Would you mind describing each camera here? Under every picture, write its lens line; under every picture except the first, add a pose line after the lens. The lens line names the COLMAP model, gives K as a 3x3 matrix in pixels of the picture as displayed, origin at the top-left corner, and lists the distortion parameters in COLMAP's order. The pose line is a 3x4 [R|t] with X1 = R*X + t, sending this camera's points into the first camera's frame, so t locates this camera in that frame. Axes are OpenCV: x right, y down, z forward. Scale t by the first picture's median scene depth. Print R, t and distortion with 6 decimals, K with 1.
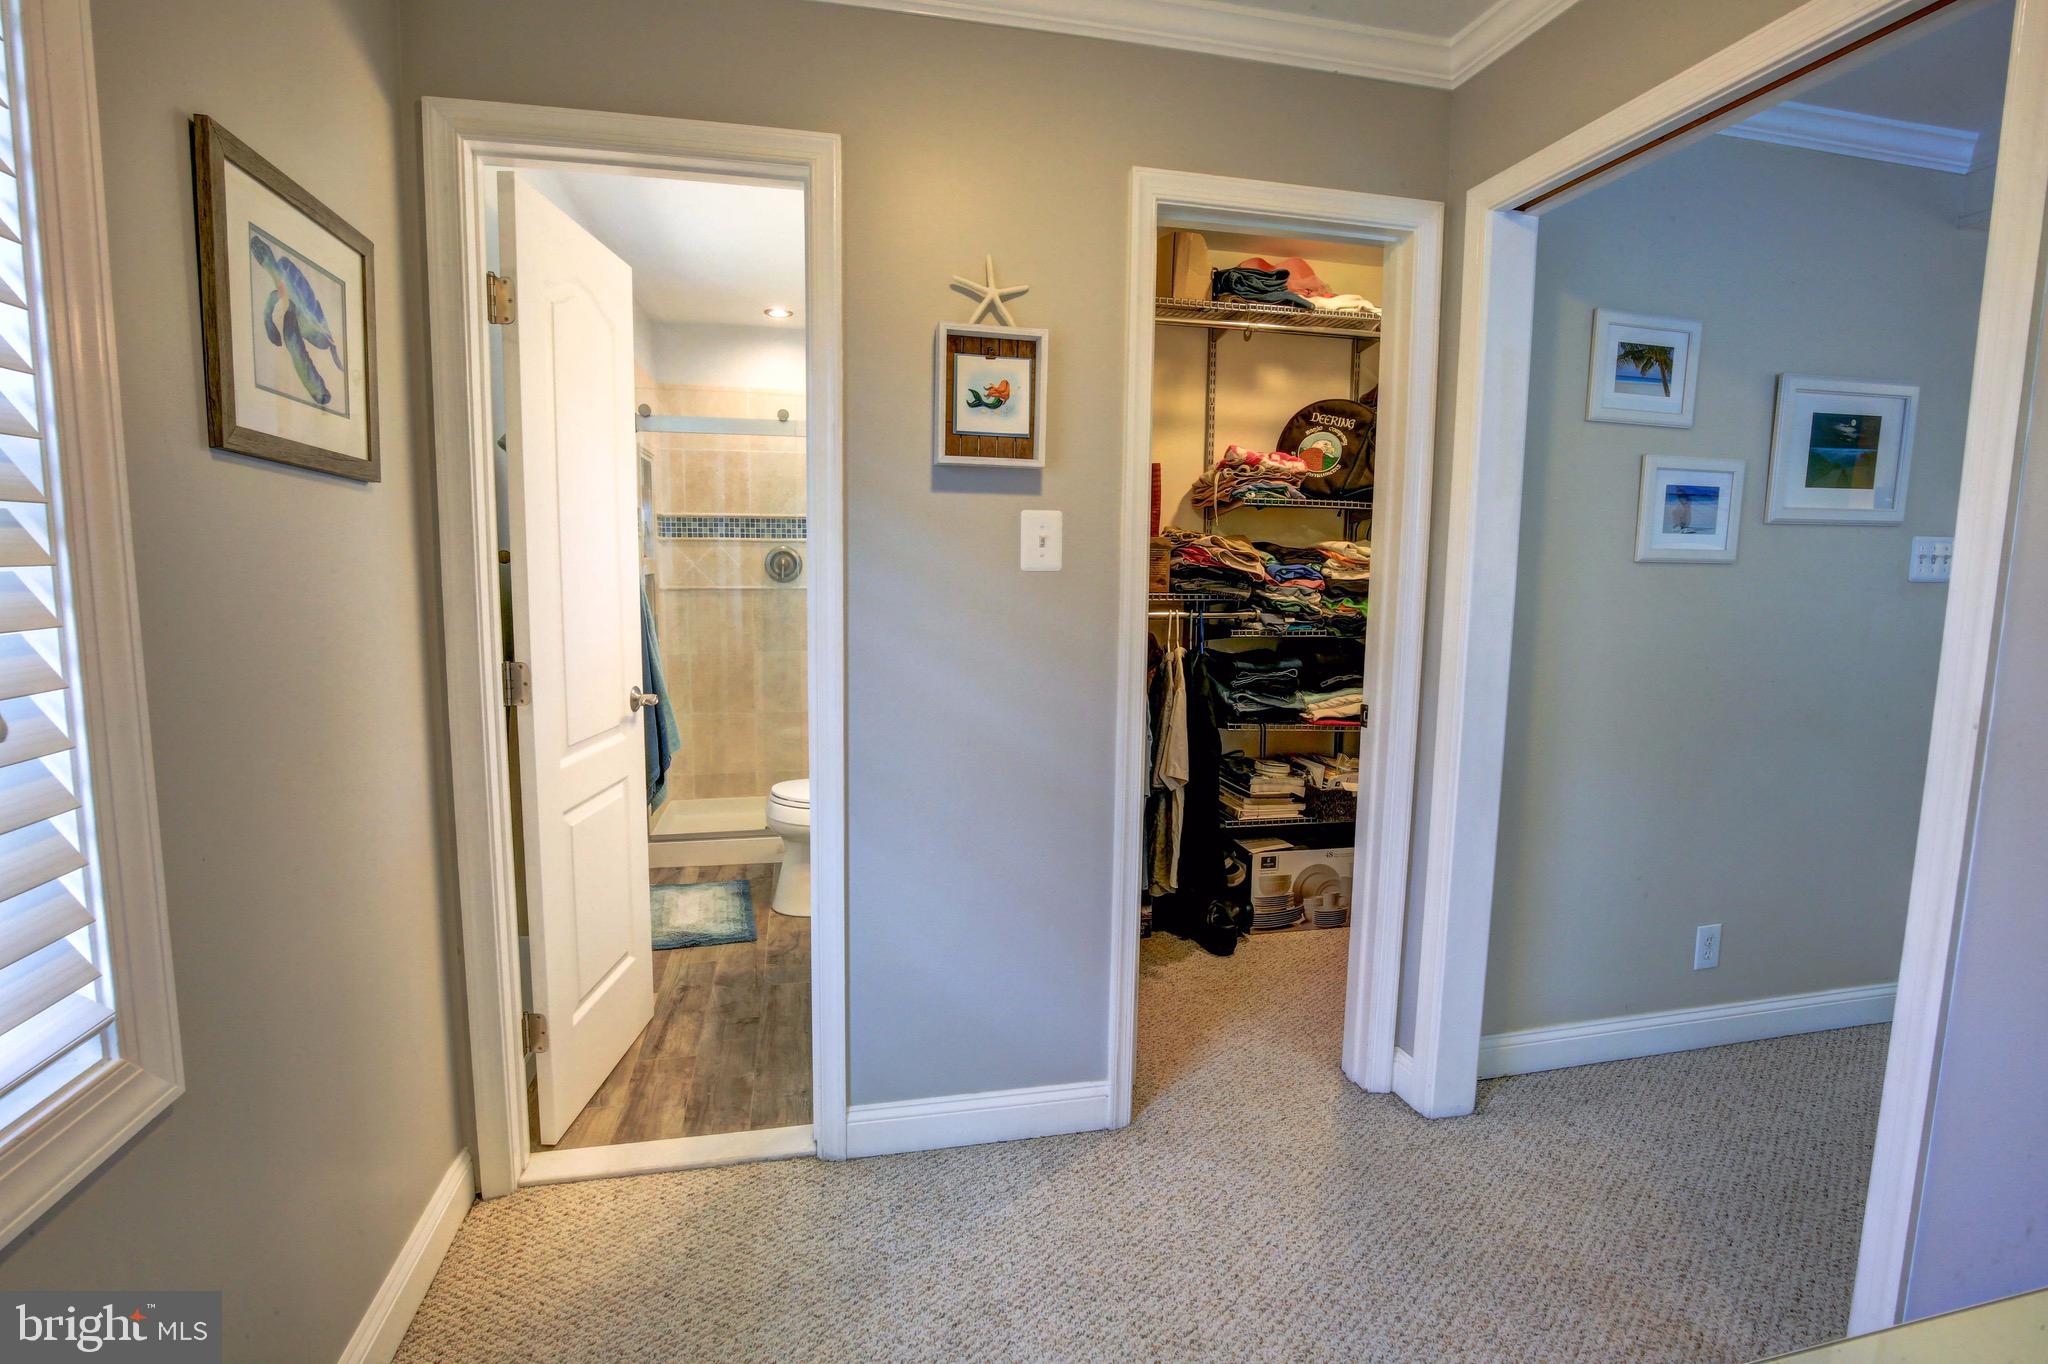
lens RADIAL K [[941.4, 0, 1014.6], [0, 941.4, 676.5], [0, 0, 1]] dist [-0.042544, 0.011189]
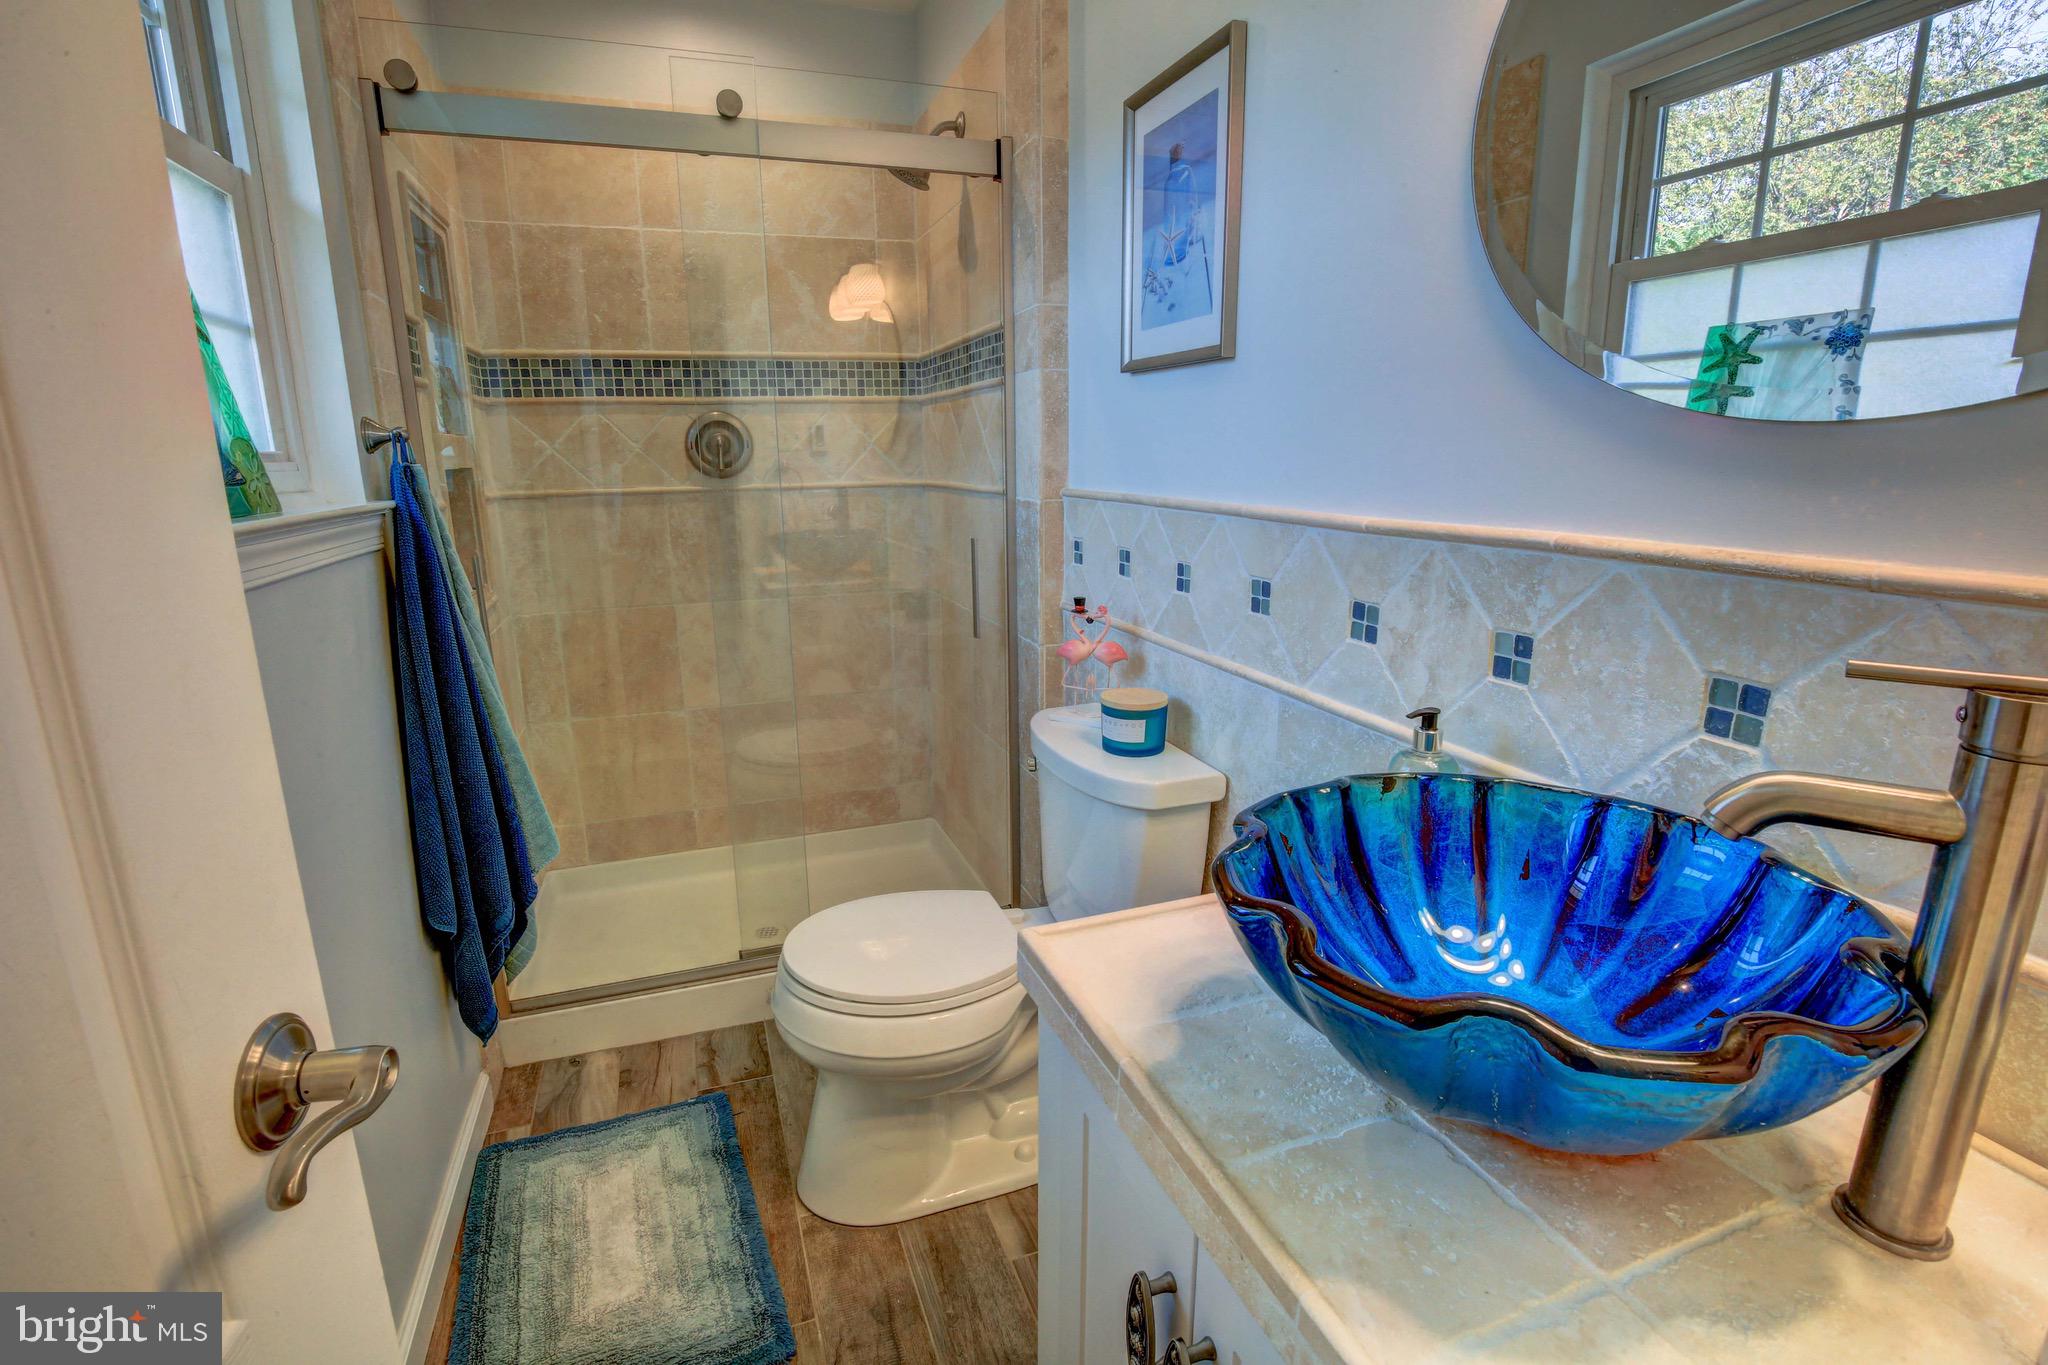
lens RADIAL K [[941.4, 0, 1014.6], [0, 941.4, 677.0], [0, 0, 1]] dist [-0.042544, 0.011189]
pose [[0.991914, -0.046255, 0.118179, -0.151036], [0.031805, 0.992099, 0.121356, -0.046898], [-0.122858, -0.116616, 0.985549, 0.435726]]
